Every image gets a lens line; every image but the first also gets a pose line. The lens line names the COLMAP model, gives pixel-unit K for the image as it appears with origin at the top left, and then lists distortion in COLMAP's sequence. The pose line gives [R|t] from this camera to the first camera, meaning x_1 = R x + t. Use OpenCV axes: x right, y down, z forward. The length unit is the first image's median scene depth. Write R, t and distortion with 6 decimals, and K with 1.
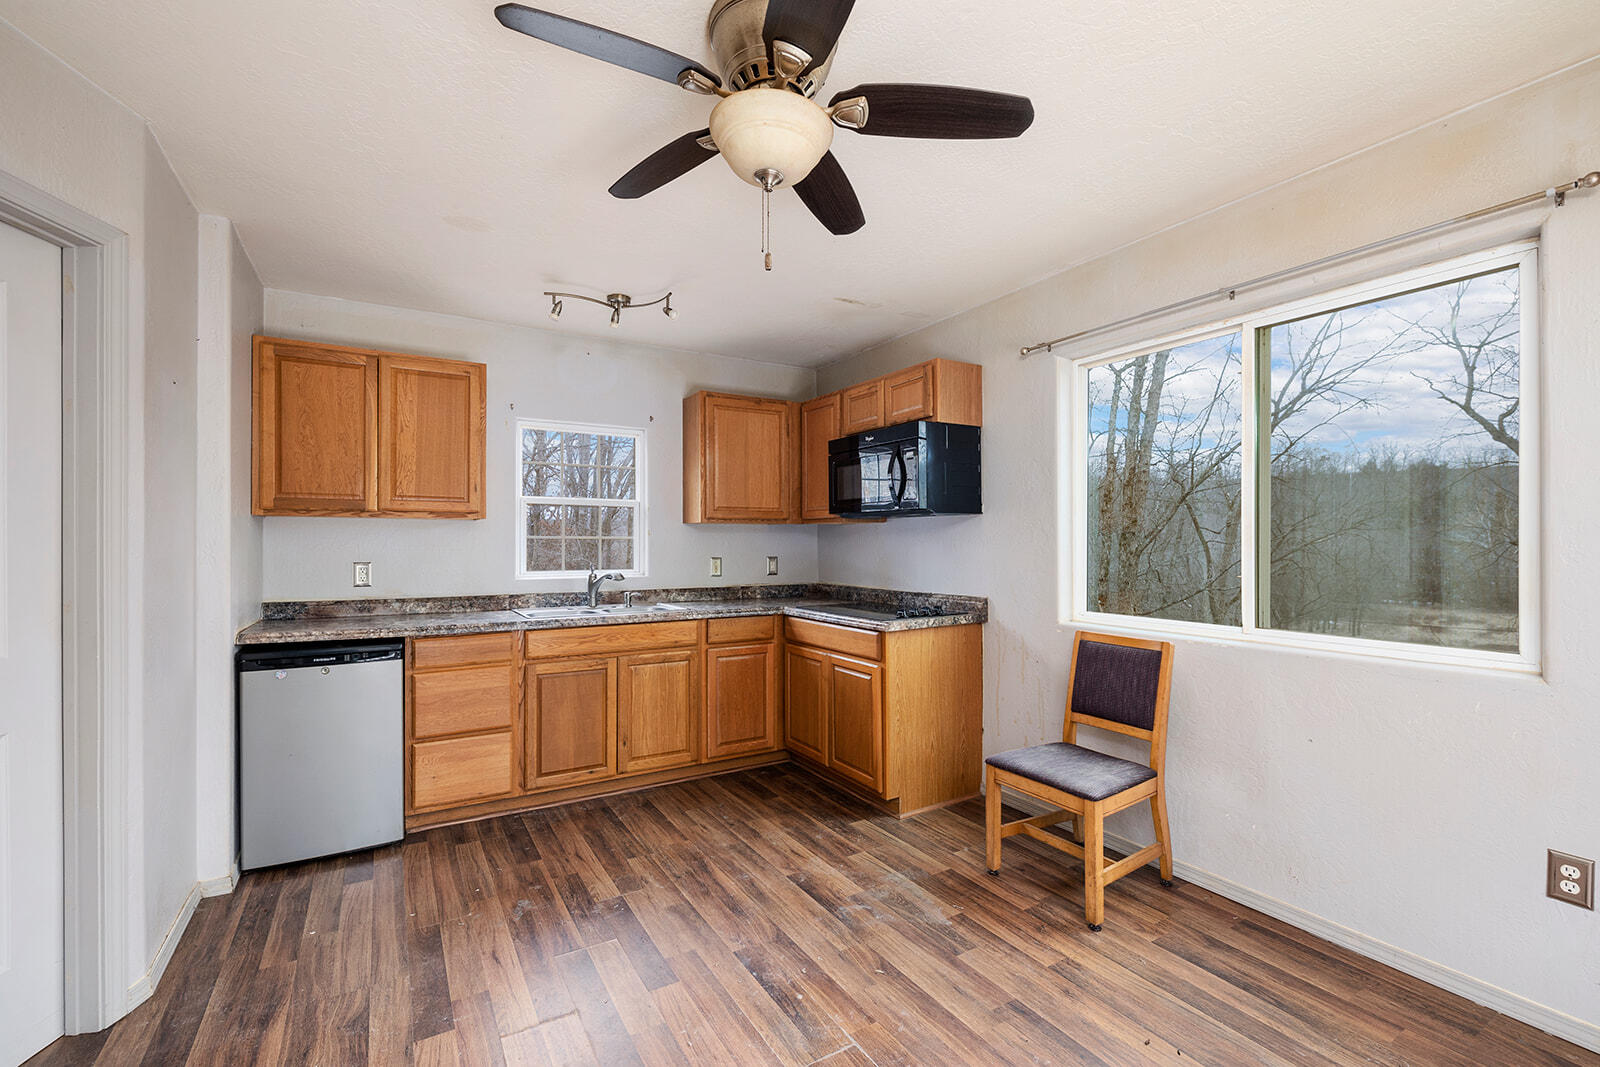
lens RADIAL K [[688.8, 0, 788.4], [0, 688.8, 539.9], [0, 0, 1]] dist [-0.000795, -0.000476]
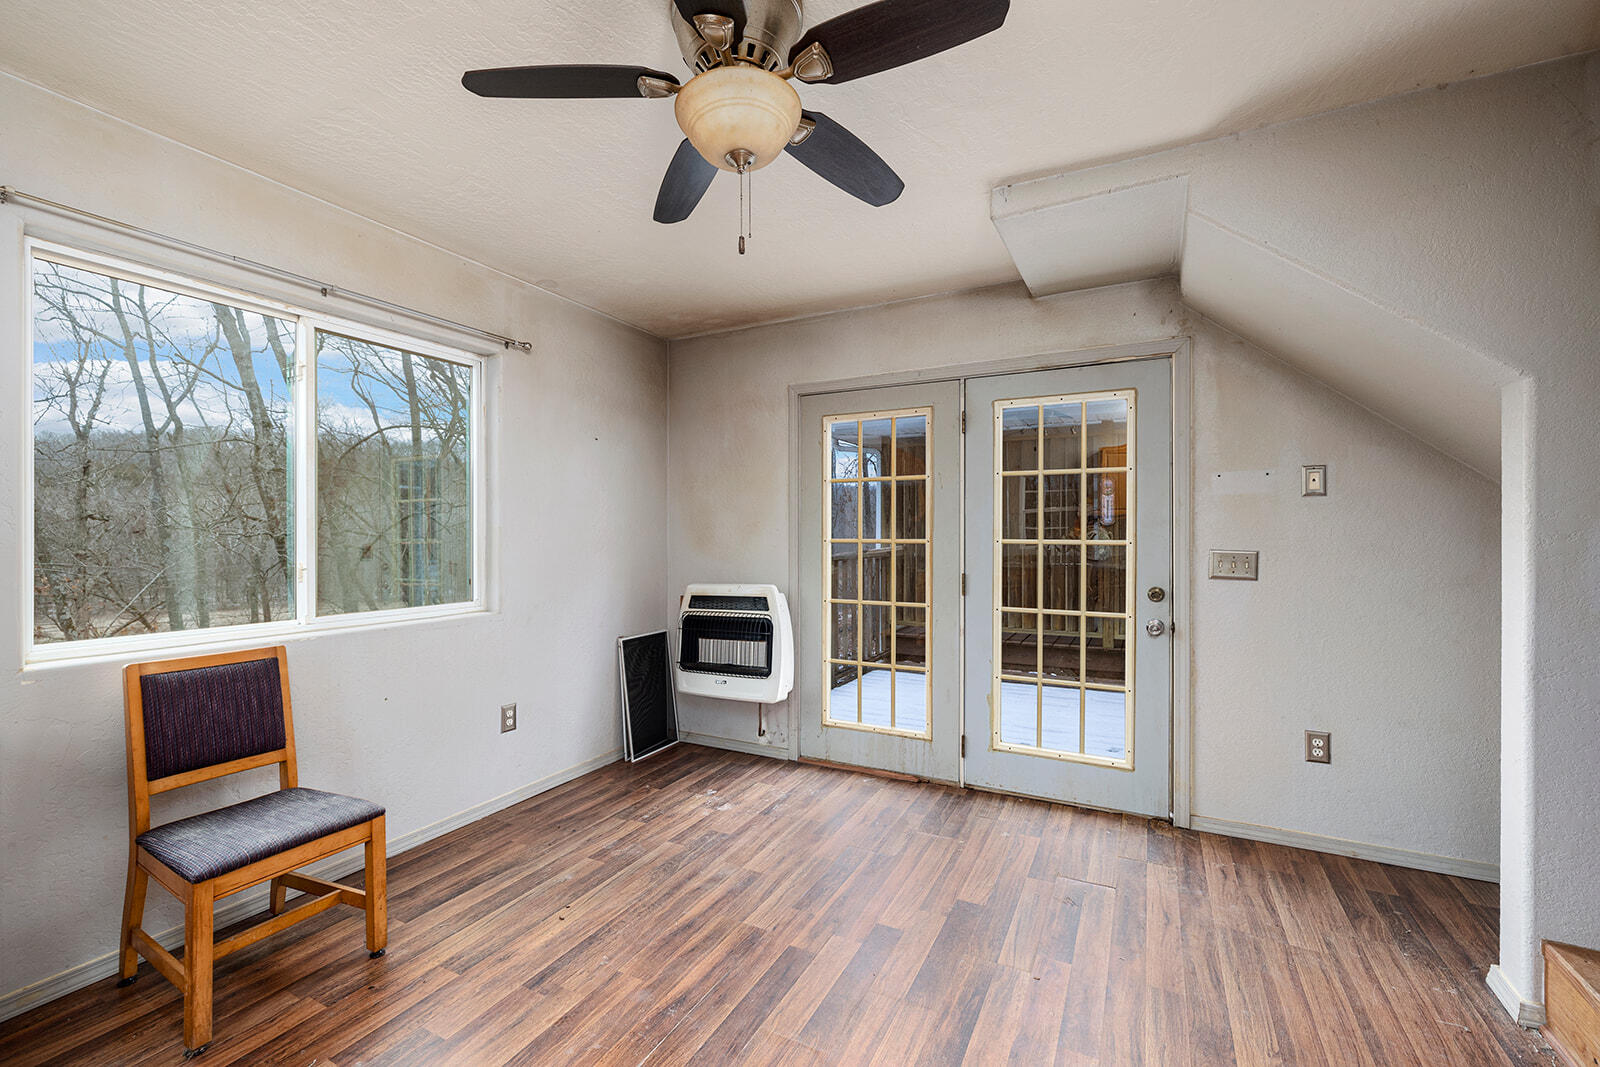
lens RADIAL K [[688.8, 0, 788.9], [0, 688.8, 535.3], [0, 0, 1]] dist [-0.000795, -0.000476]
pose [[-0.525123, 0.000809, 0.851026, -0.687710], [0.000283, 1.000000, -0.000776, 0.007468], [-0.851027, -0.000167, -0.525123, 1.119567]]
